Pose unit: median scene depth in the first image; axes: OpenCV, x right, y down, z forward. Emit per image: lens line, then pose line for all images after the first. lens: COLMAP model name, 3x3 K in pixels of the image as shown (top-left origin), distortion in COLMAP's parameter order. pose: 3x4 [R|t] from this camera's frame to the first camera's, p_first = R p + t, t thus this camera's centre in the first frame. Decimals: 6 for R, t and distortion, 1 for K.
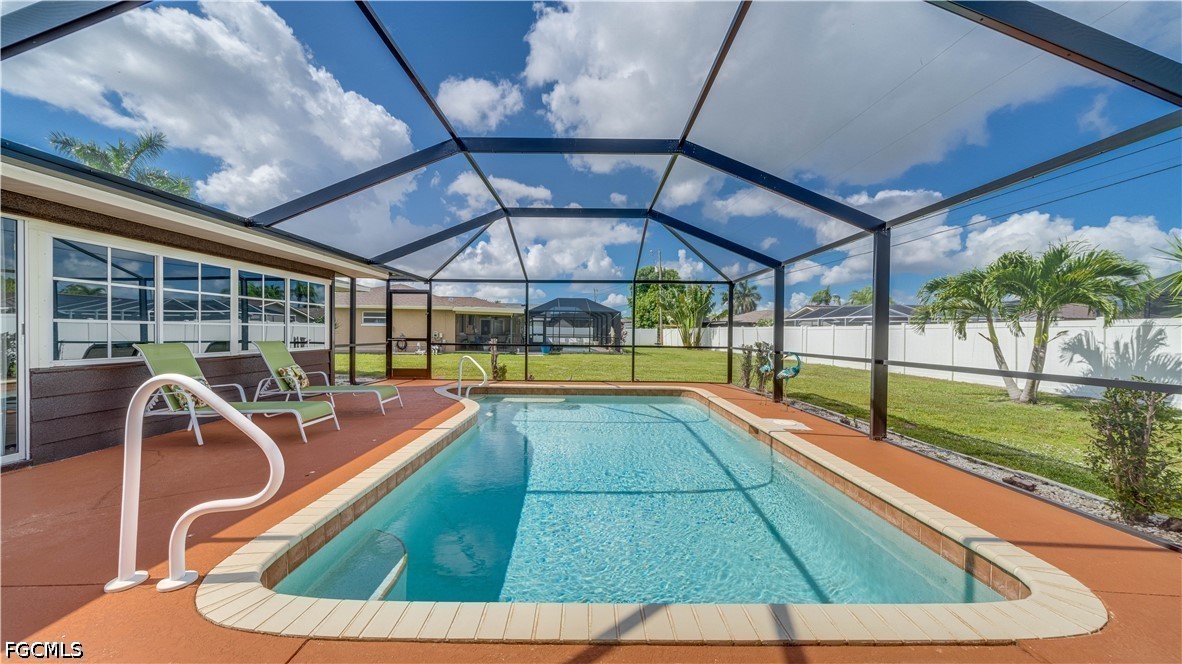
lens RADIAL K [[409.1, 0, 590.5], [0, 409.1, 336.7], [0, 0, 1]] dist [0.001999, 0.000643]
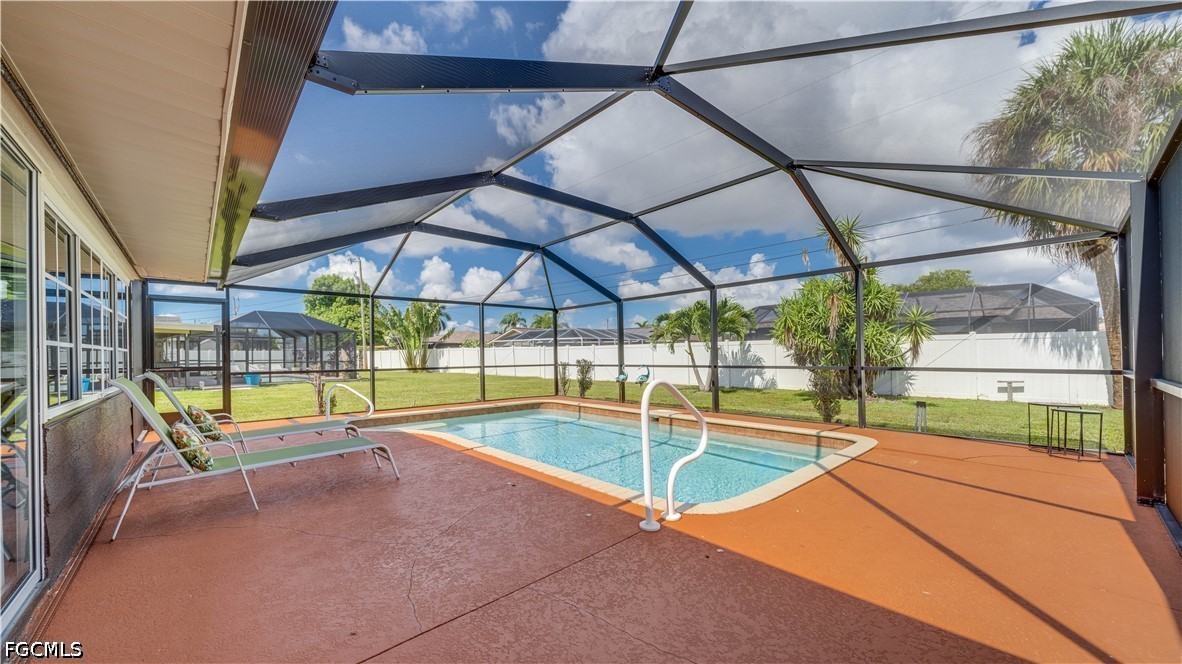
lens RADIAL K [[458.2, 0, 571.3], [0, 458.2, 355.4], [0, 0, 1]] dist [-0.002514, -0.000291]
pose [[0.731669, -0.021291, 0.681328, -0.546306], [0.025969, 0.999657, 0.003351, -0.003145], [-0.681166, 0.015241, 0.731971, 0.001425]]
